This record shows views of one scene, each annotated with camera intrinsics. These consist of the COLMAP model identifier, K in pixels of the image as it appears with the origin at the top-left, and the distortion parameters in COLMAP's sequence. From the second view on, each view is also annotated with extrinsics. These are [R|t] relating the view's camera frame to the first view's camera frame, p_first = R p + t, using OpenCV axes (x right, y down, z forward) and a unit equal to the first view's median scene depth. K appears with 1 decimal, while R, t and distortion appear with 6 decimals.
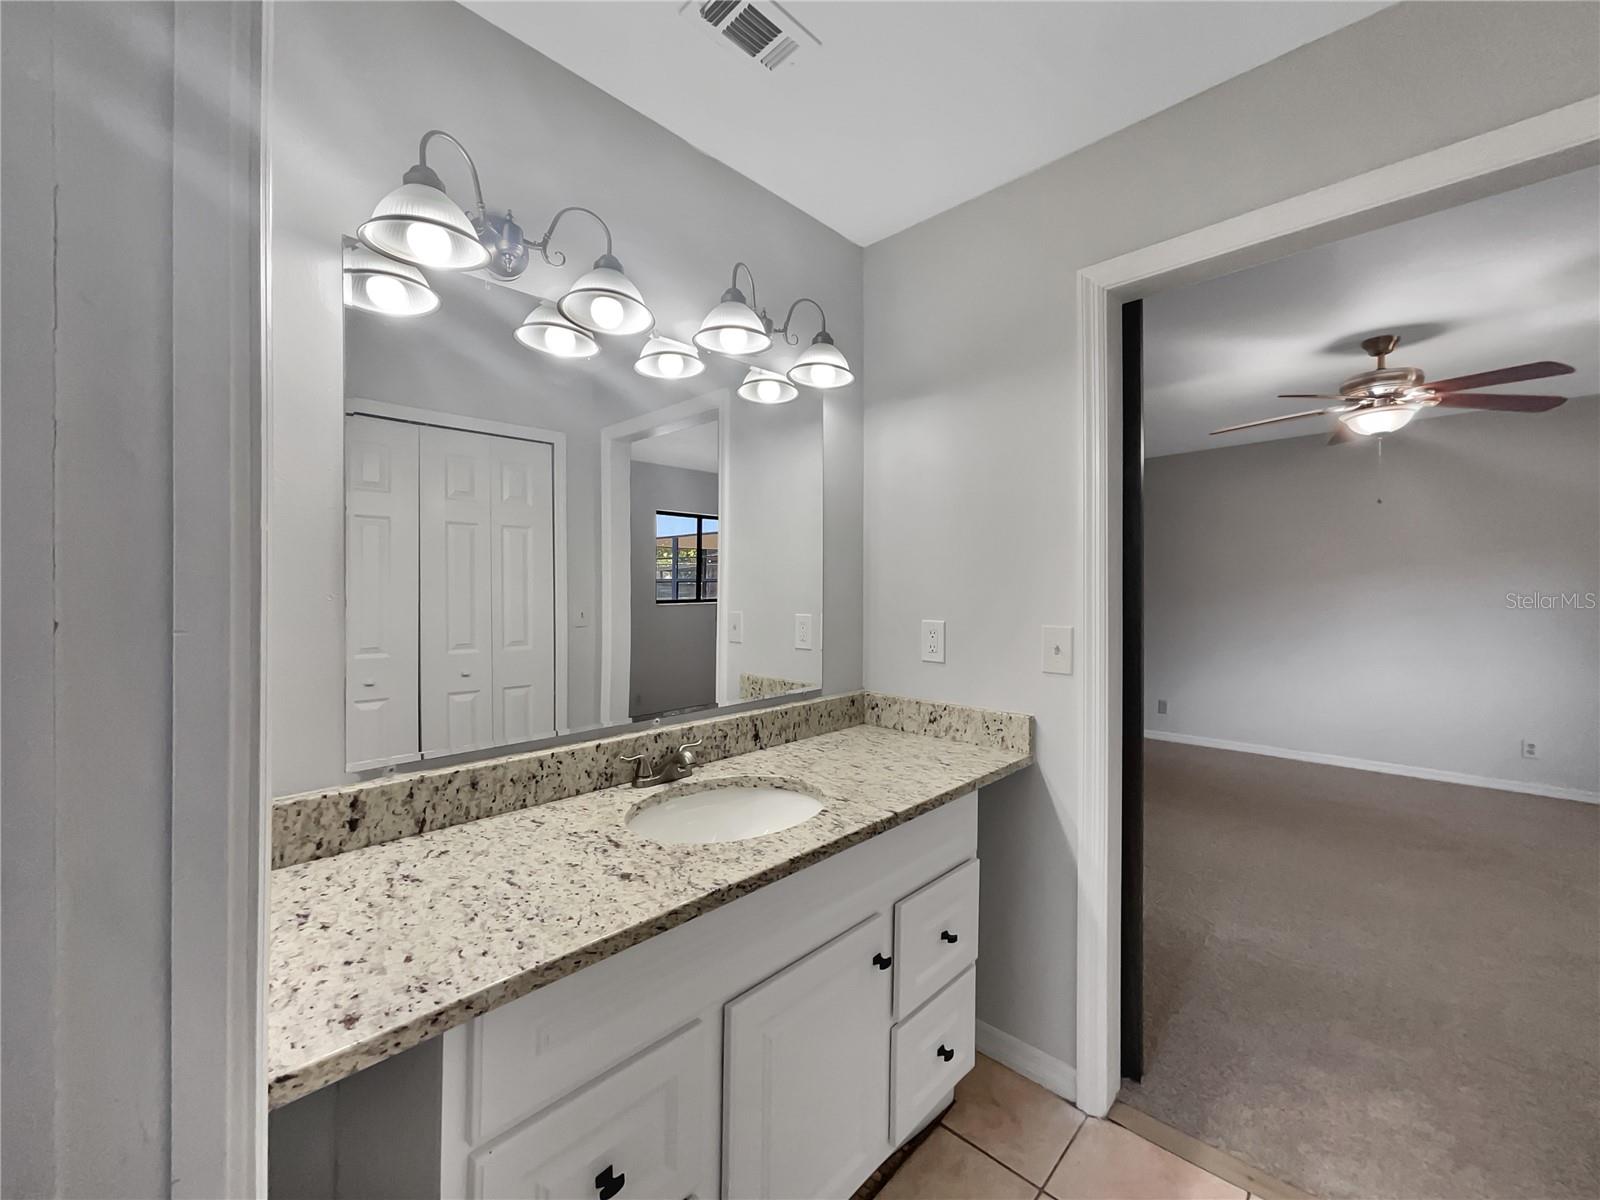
lens RADIAL K [[646.4, 0, 800.6], [0, 646.4, 588.6], [0, 0, 1]] dist [-0.000247, 0.000315]
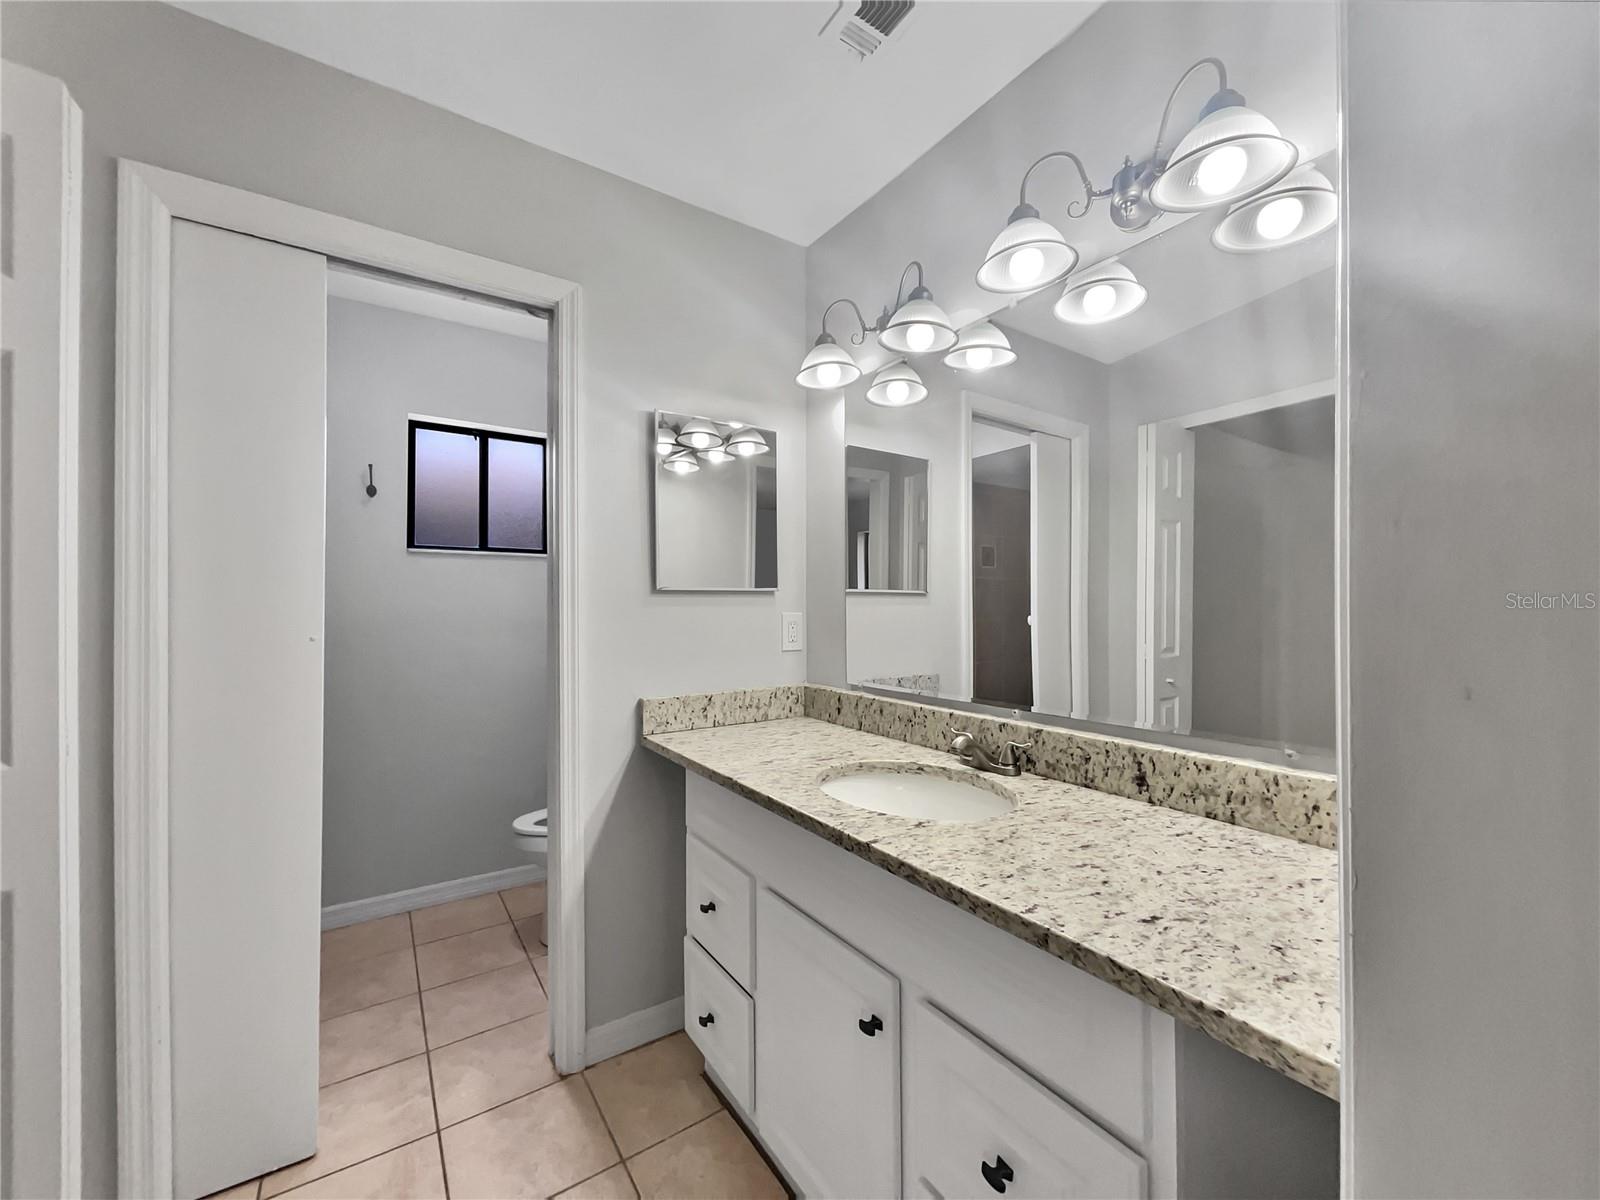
lens RADIAL K [[646.4, 0, 806.3], [0, 646.4, 606.6], [0, 0, 1]] dist [-0.000247, 0.000315]
pose [[-0.209630, 0.000416, -0.977781, 0.876782], [-0.002696, 0.999996, 0.001004, 0.058249], [0.977777, 0.002846, -0.209628, 1.033389]]
